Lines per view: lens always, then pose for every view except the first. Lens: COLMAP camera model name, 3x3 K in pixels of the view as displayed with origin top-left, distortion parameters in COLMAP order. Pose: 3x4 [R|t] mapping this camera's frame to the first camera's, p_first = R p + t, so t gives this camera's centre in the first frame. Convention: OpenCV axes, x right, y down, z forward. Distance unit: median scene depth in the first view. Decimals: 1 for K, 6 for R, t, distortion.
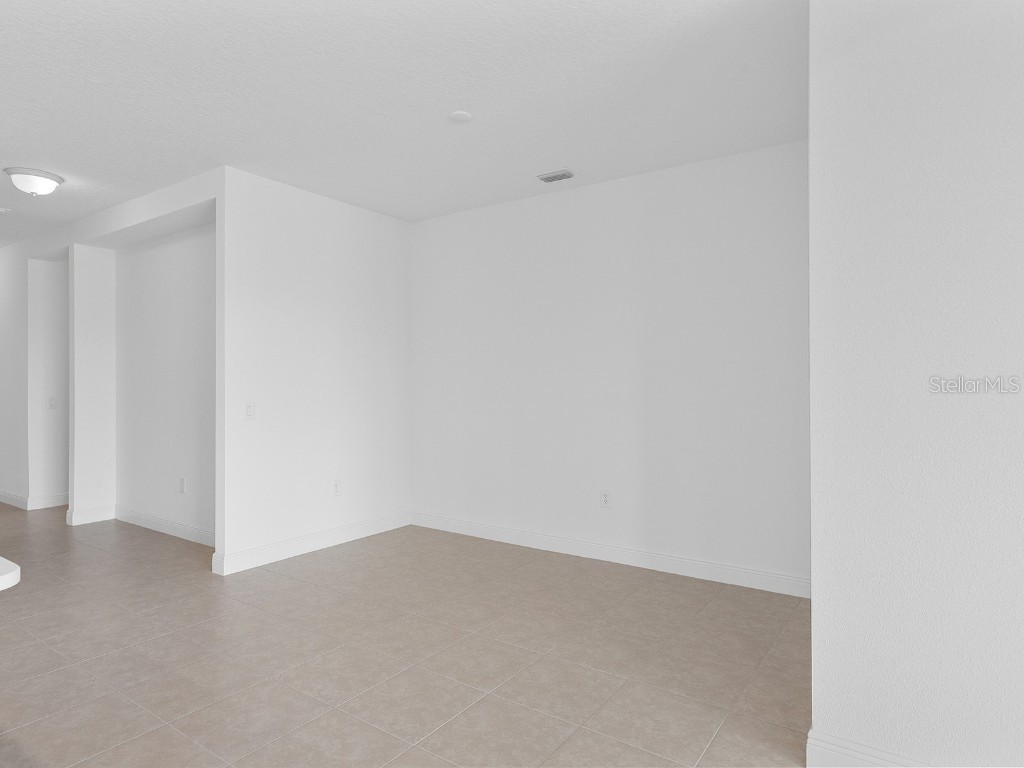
lens RADIAL K [[602.3, 0, 527.5], [0, 602.3, 382.7], [0, 0, 1]] dist [-0.001228, -0.003899]
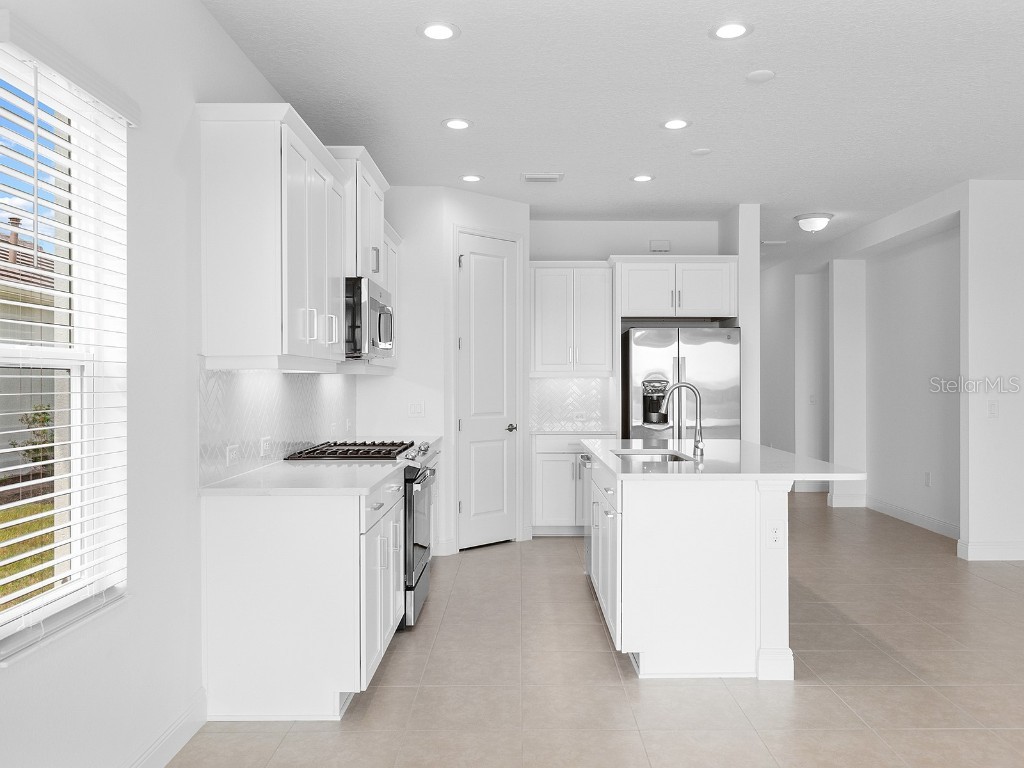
lens RADIAL K [[810.8, 0, 514.9], [0, 810.8, 378.7], [0, 0, 1]] dist [-0.006557, -0.004009]
pose [[0.560238, -0.002439, -0.828328, 0.223327], [-0.001707, 0.999990, -0.004099, 0.001226], [0.828330, 0.003711, 0.560229, -0.450216]]
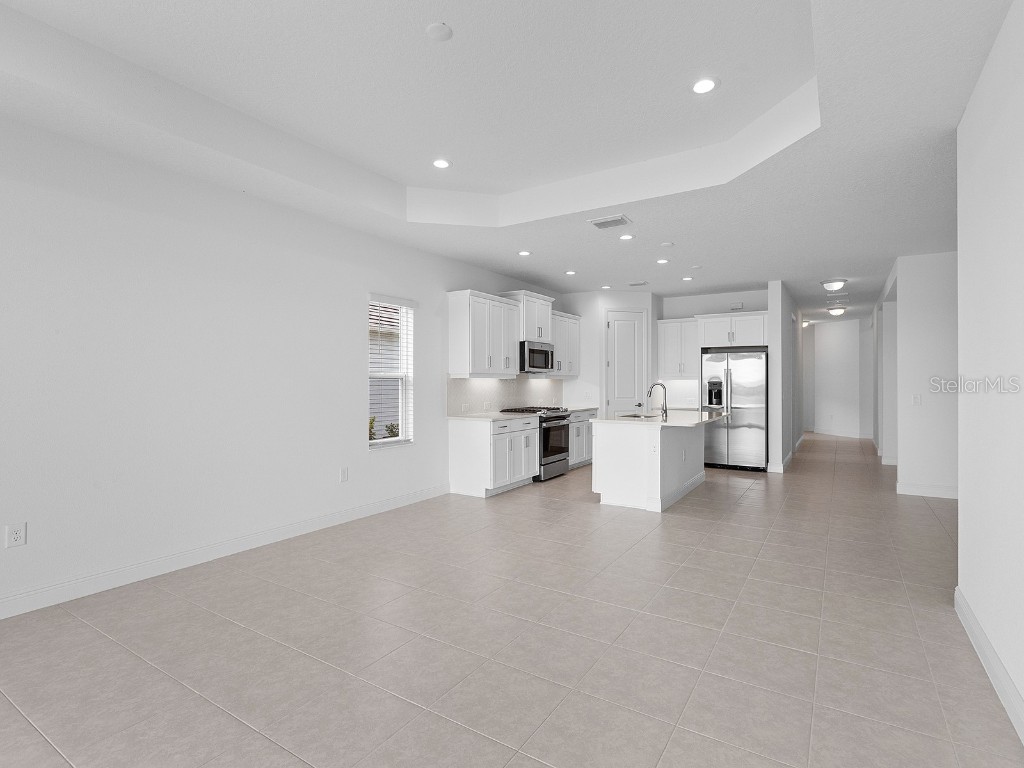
lens RADIAL K [[514.7, 0, 515.0], [0, 514.7, 381.5], [0, 0, 1]] dist [0.002798, -0.001171]
pose [[0.032561, 0.000252, -0.999470, 0.875376], [-0.002320, 0.999997, 0.000177, -0.000933], [0.999467, 0.002313, 0.032561, -0.143024]]
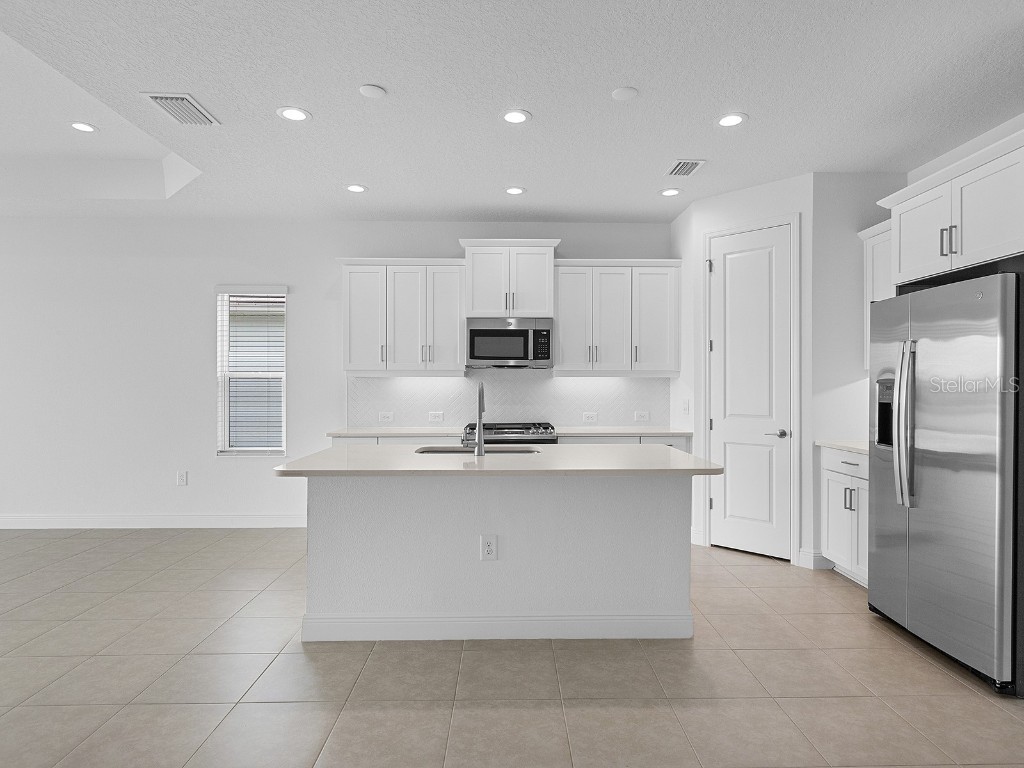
lens RADIAL K [[586.2, 0, 522.5], [0, 586.2, 387.0], [0, 0, 1]] dist [-0.003871, 0.000513]
pose [[-0.813553, 0.003936, -0.581477, -0.105465], [0.000117, 0.999978, 0.006606, 0.002133], [0.581491, 0.005306, -0.813536, 0.915856]]
